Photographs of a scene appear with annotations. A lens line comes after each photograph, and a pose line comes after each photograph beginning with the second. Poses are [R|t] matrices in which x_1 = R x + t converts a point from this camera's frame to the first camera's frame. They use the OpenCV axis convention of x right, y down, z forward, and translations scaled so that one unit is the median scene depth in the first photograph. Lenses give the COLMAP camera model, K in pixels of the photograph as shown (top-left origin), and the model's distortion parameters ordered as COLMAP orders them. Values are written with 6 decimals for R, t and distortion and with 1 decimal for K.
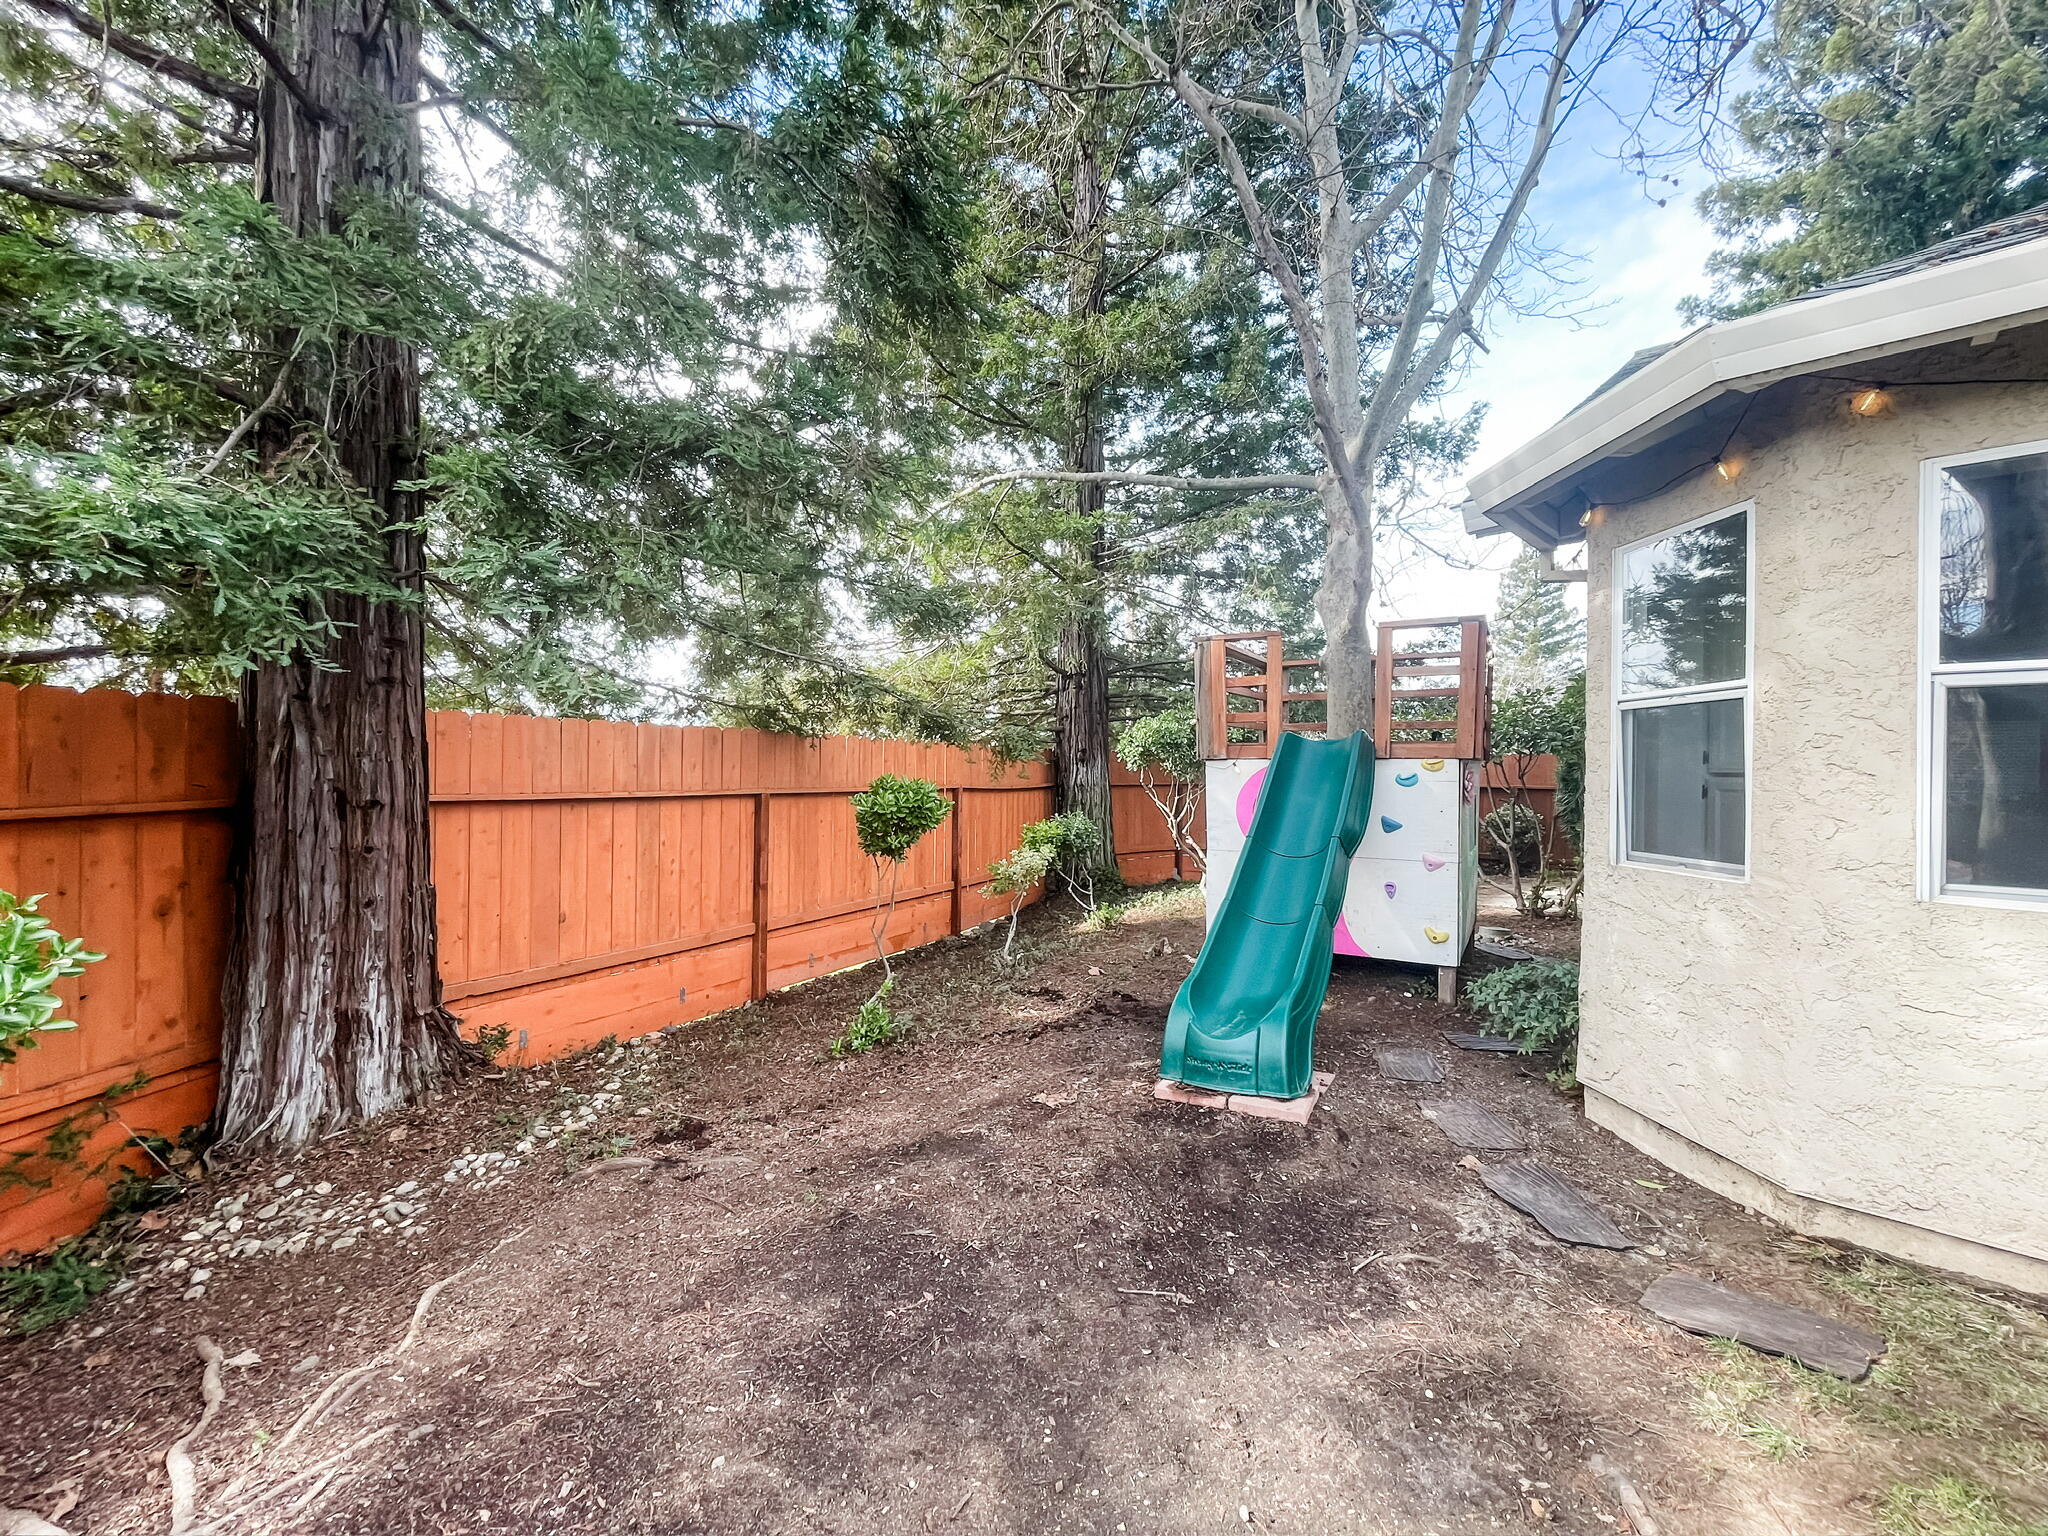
lens RADIAL K [[823.6, 0, 1024.0], [0, 823.6, 768.0], [0, 0, 1]] dist [-0.003073, -0.000235]
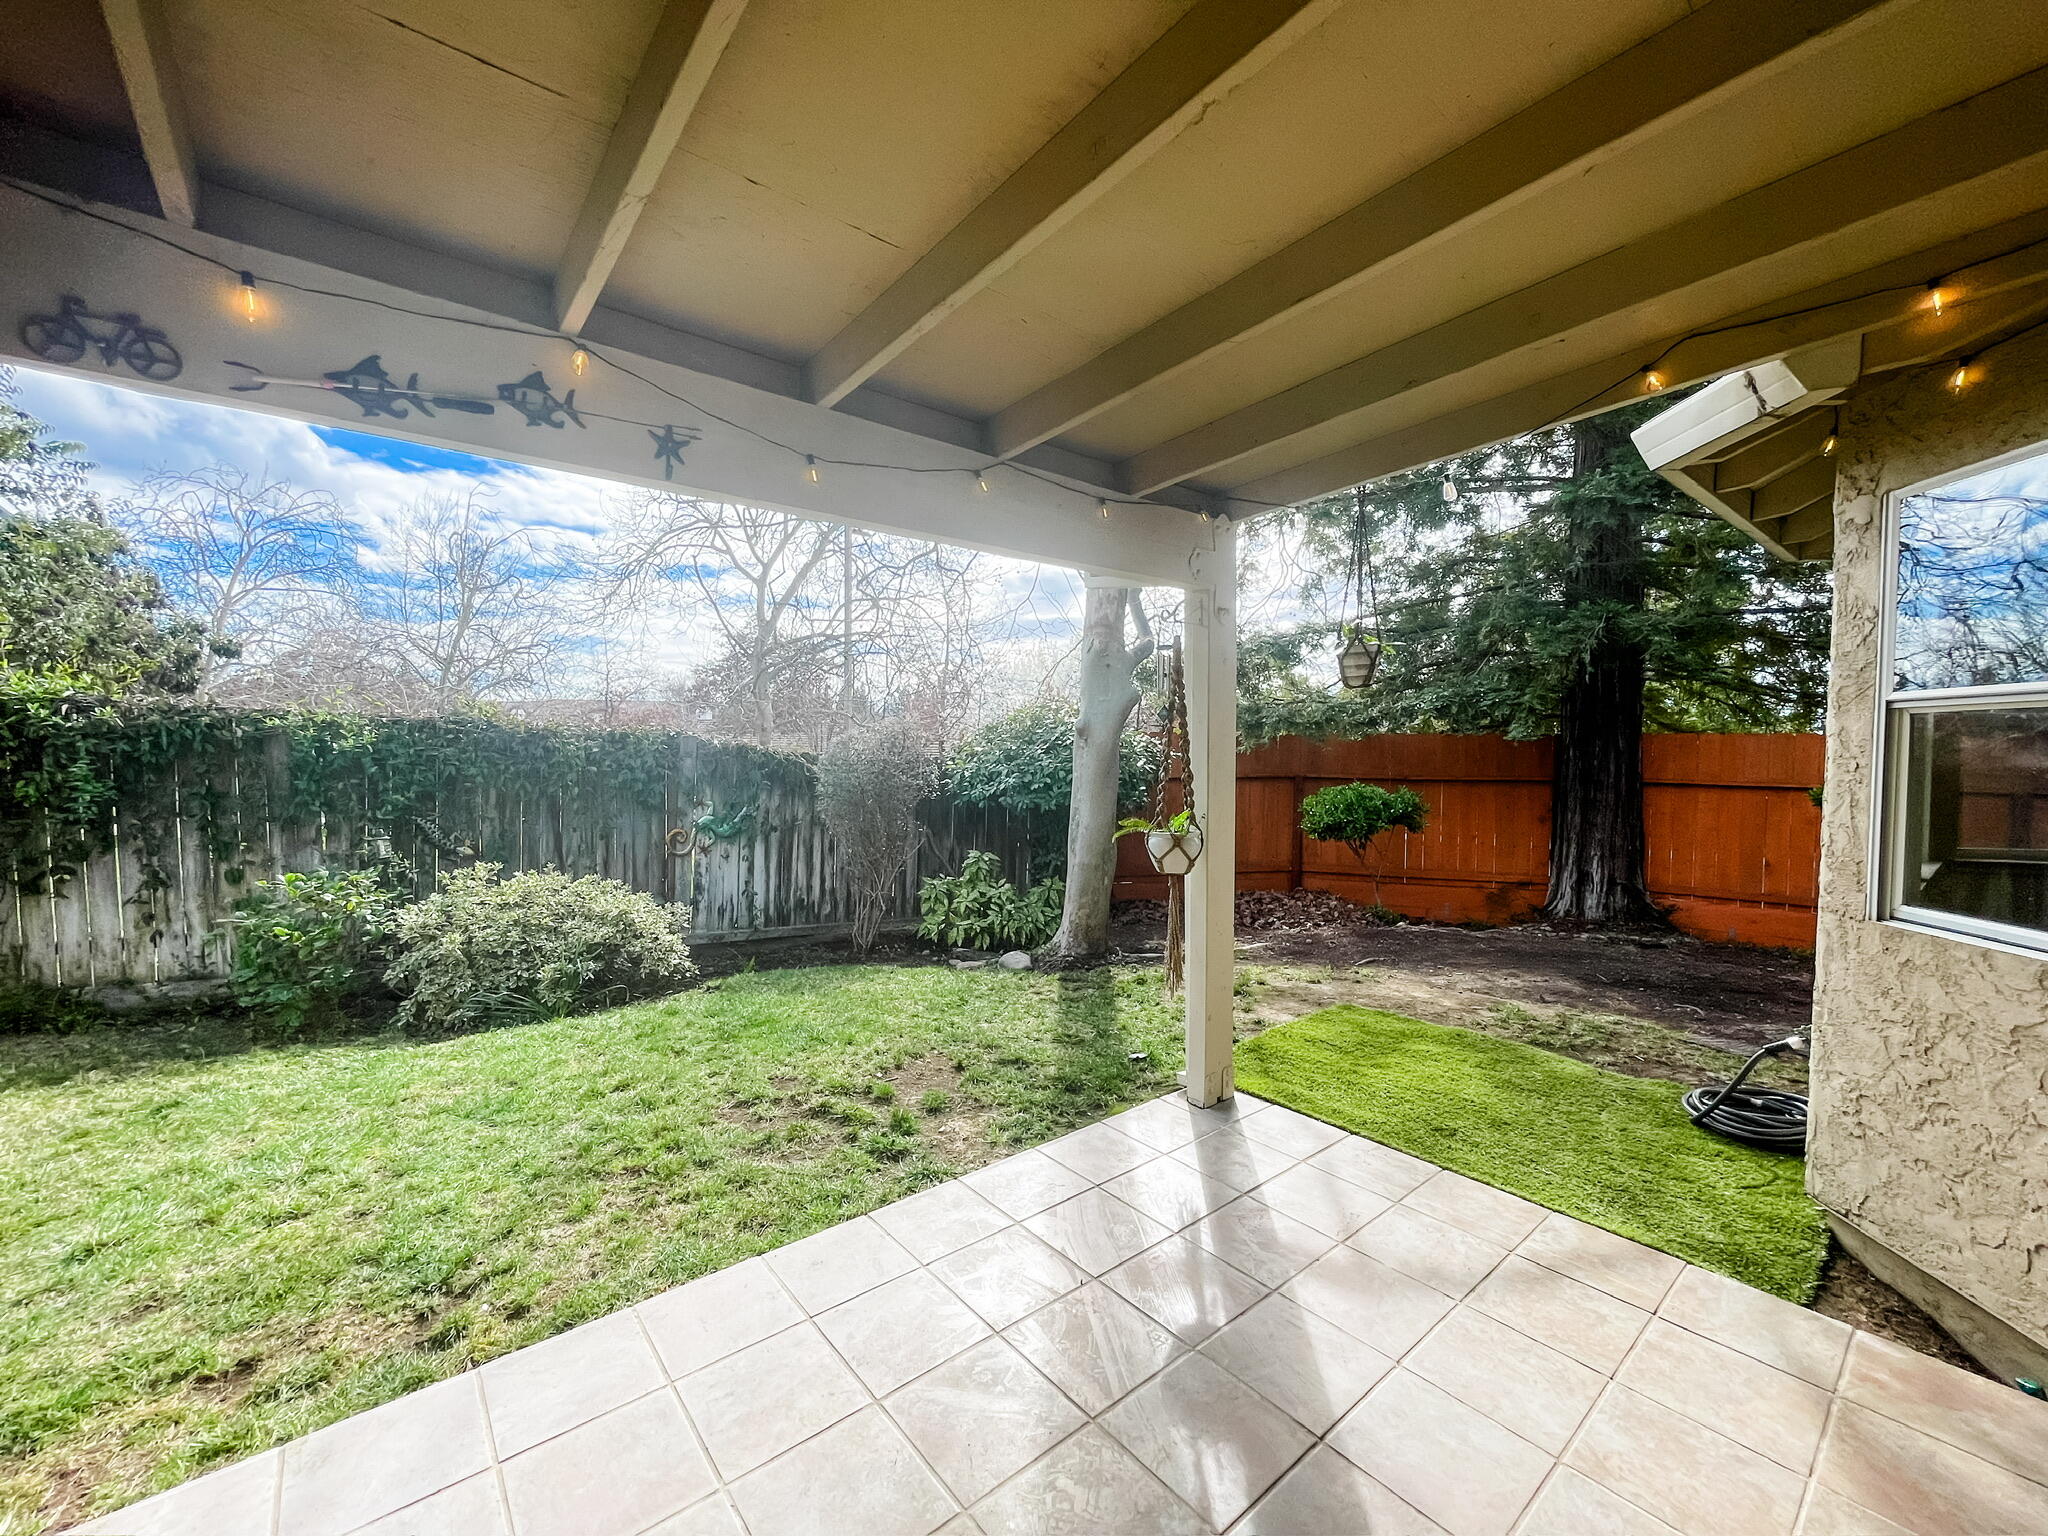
lens RADIAL K [[823.6, 0, 1024.0], [0, 823.6, 768.0], [0, 0, 1]] dist [-0.003073, -0.000235]
pose [[-0.153583, 0.021278, -0.987907, 1.556303], [-0.008795, 0.999699, 0.022900, -0.027749], [0.988097, 0.012206, -0.153350, -0.184296]]
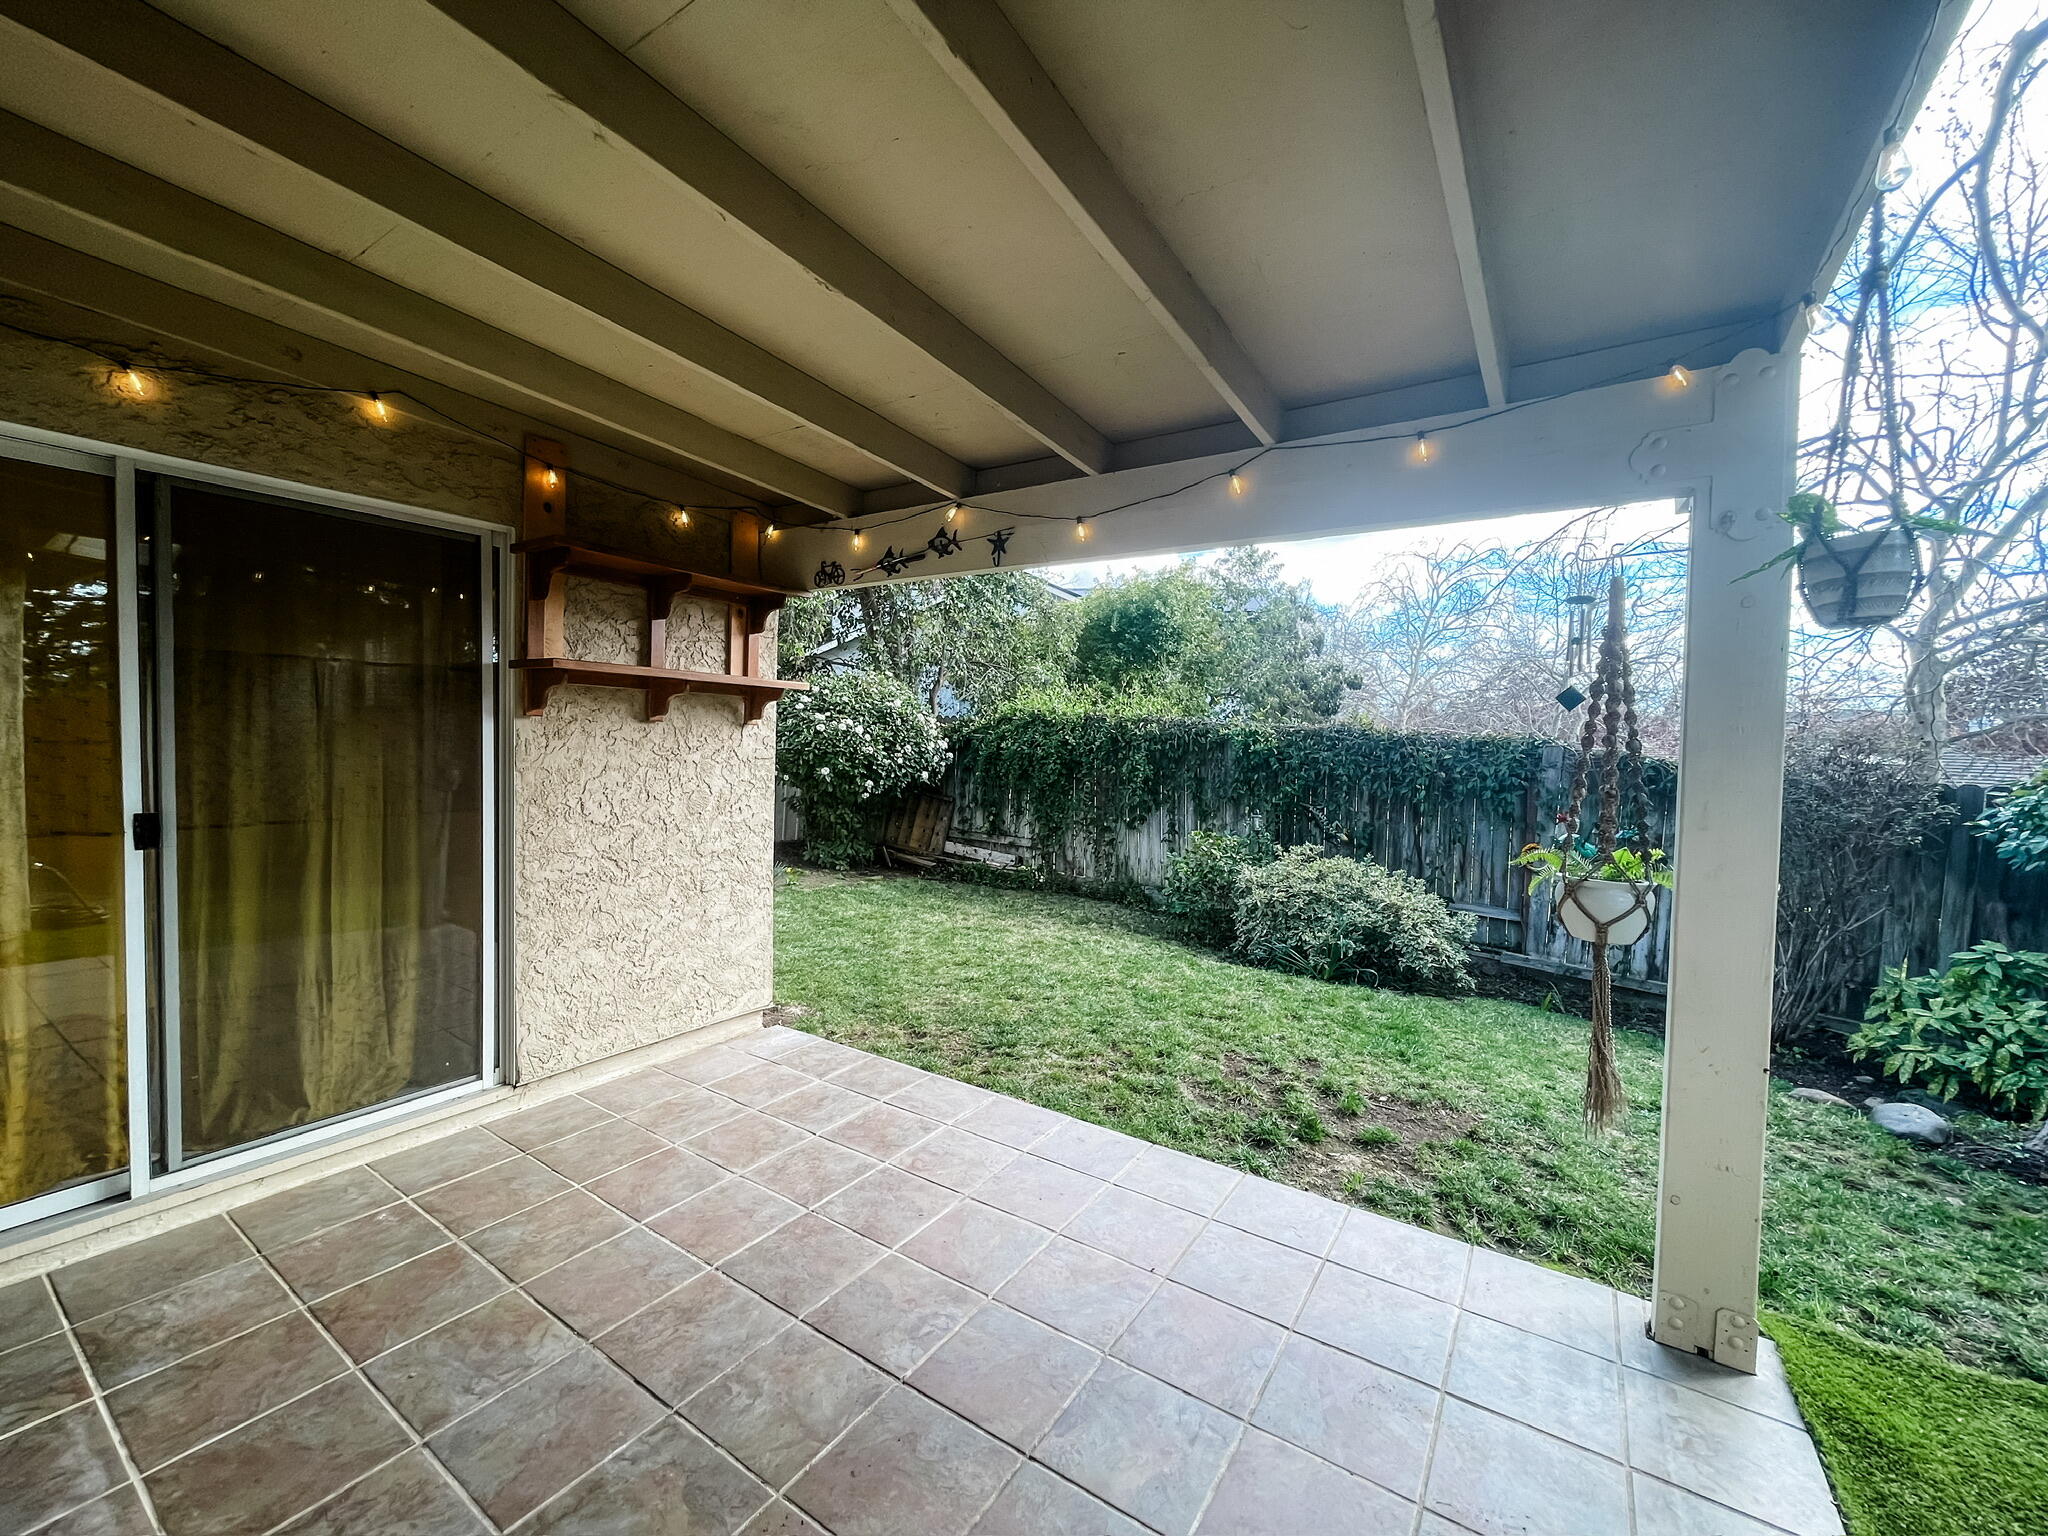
lens RADIAL K [[823.6, 0, 1024.0], [0, 823.6, 768.0], [0, 0, 1]] dist [-0.003073, -0.000235]
pose [[-0.989092, -0.028105, -0.144596, 1.198521], [-0.033268, 0.998888, 0.033411, -0.023824], [0.143496, 0.037857, -0.988927, 0.283096]]
